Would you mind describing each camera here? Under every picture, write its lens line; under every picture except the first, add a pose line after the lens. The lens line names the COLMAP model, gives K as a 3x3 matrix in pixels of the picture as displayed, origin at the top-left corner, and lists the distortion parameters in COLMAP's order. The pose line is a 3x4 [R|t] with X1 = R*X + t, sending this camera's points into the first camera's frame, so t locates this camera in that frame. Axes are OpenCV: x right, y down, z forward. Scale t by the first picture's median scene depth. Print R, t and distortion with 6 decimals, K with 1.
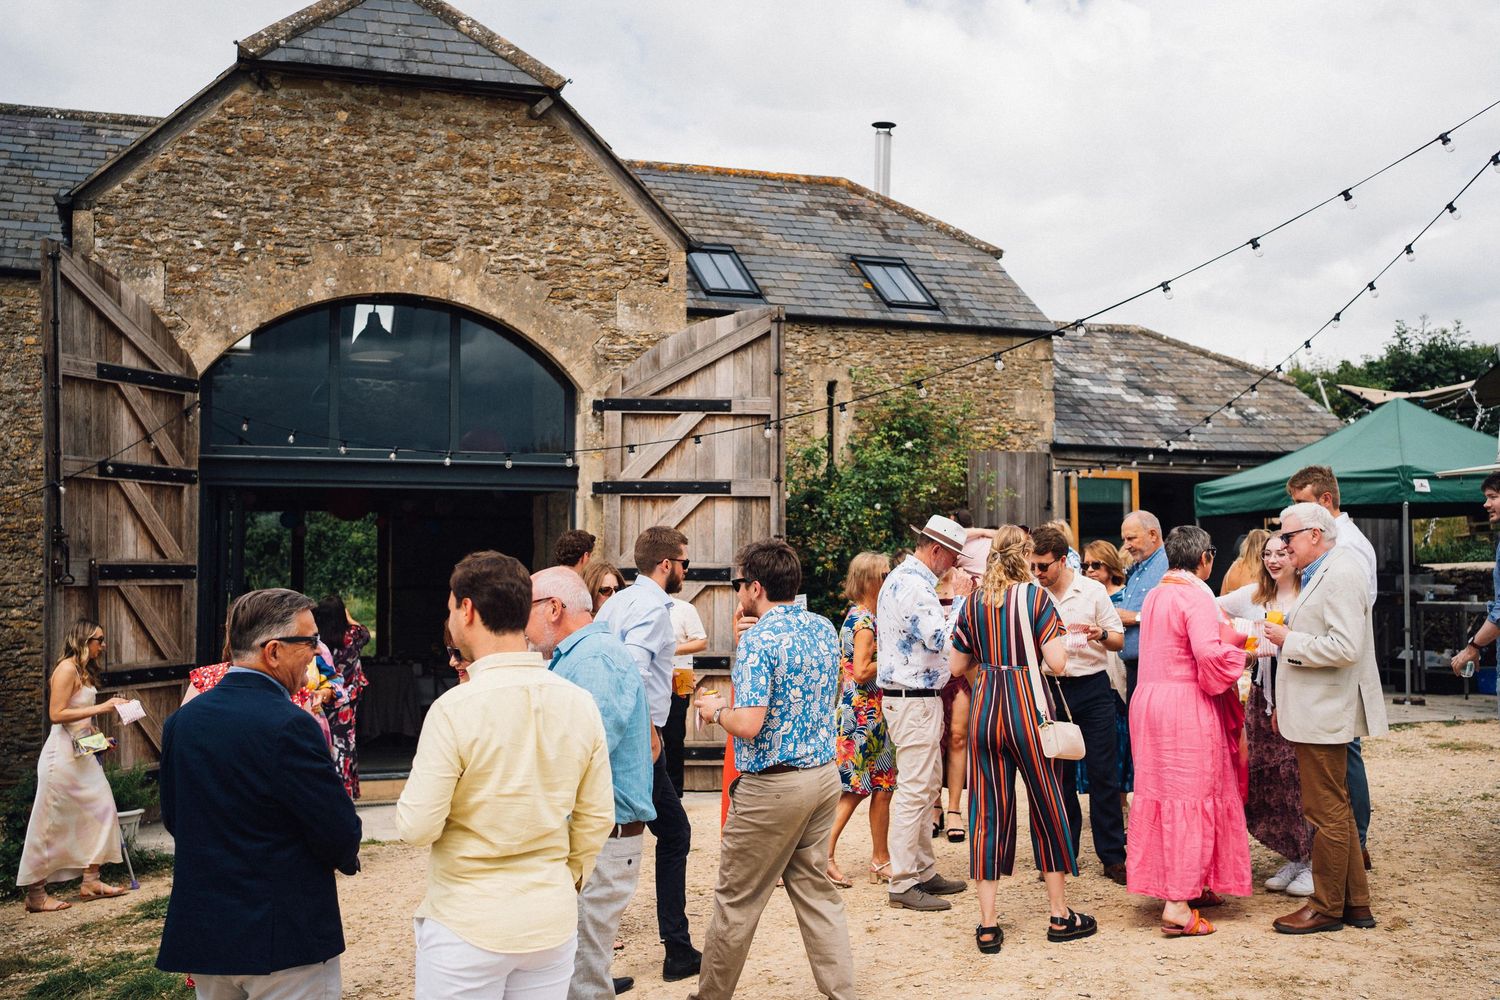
lens RADIAL K [[1631.4, 0, 755.1], [0, 1631.4, 476.6], [0, 0, 1]] dist [-0.003065, 0.053941]
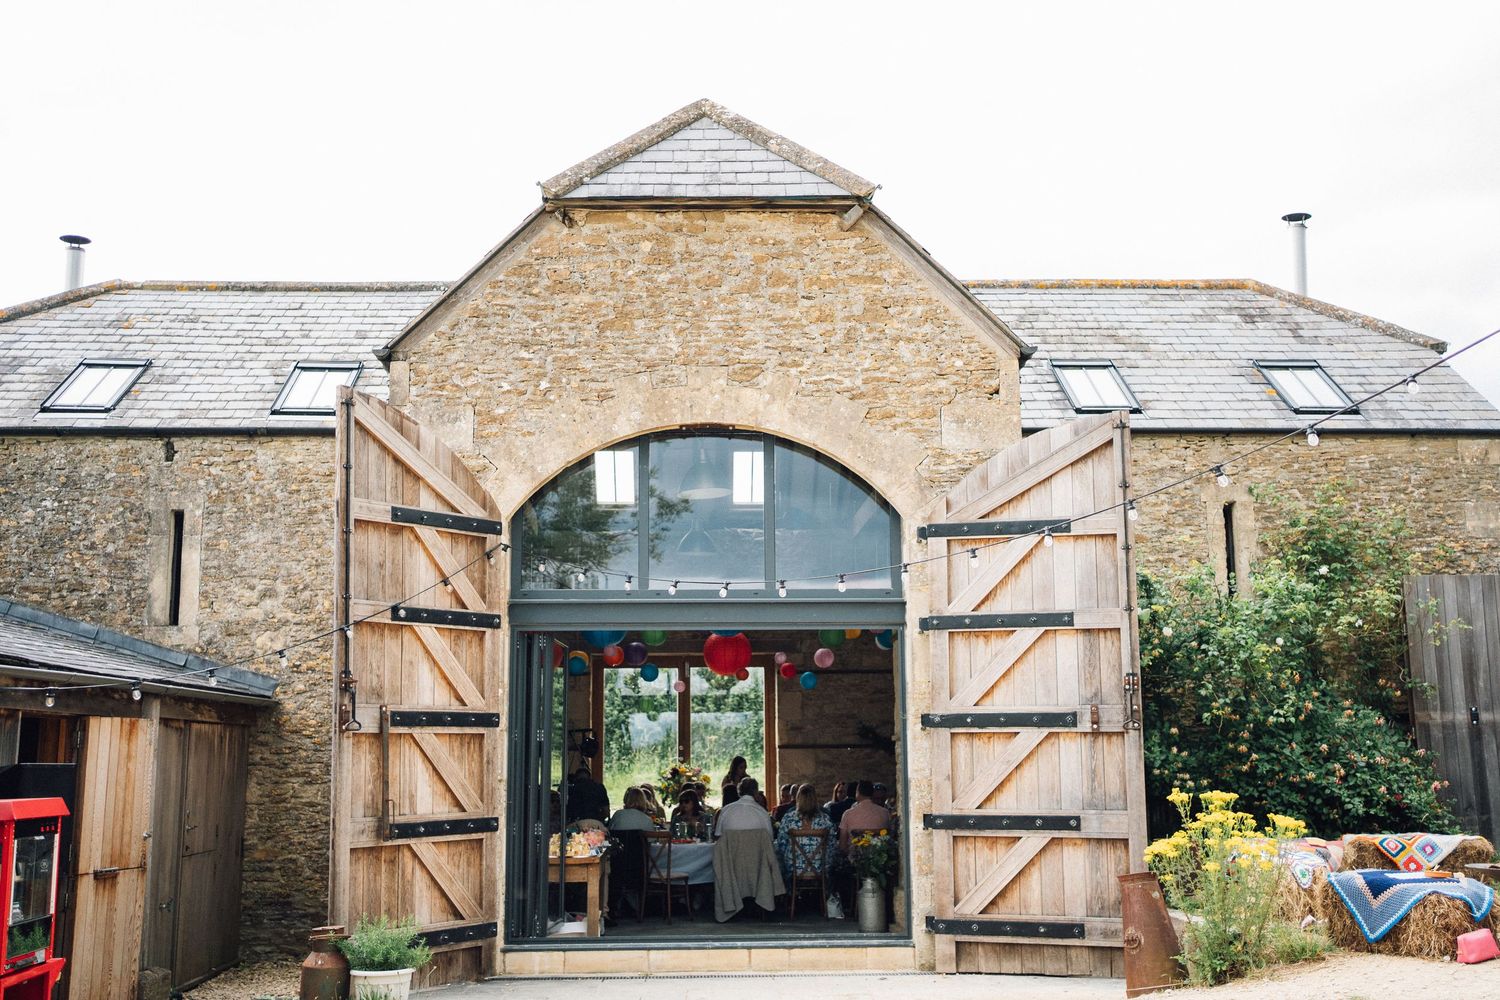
lens RADIAL K [[1631.4, 0, 755.1], [0, 1631.4, 476.6], [0, 0, 1]] dist [-0.003065, 0.053941]
pose [[0.946149, -0.058342, -0.318432, 0.106567], [0.023664, 0.993460, -0.111705, 0.024591], [0.322866, 0.098154, 0.941341, 0.116384]]
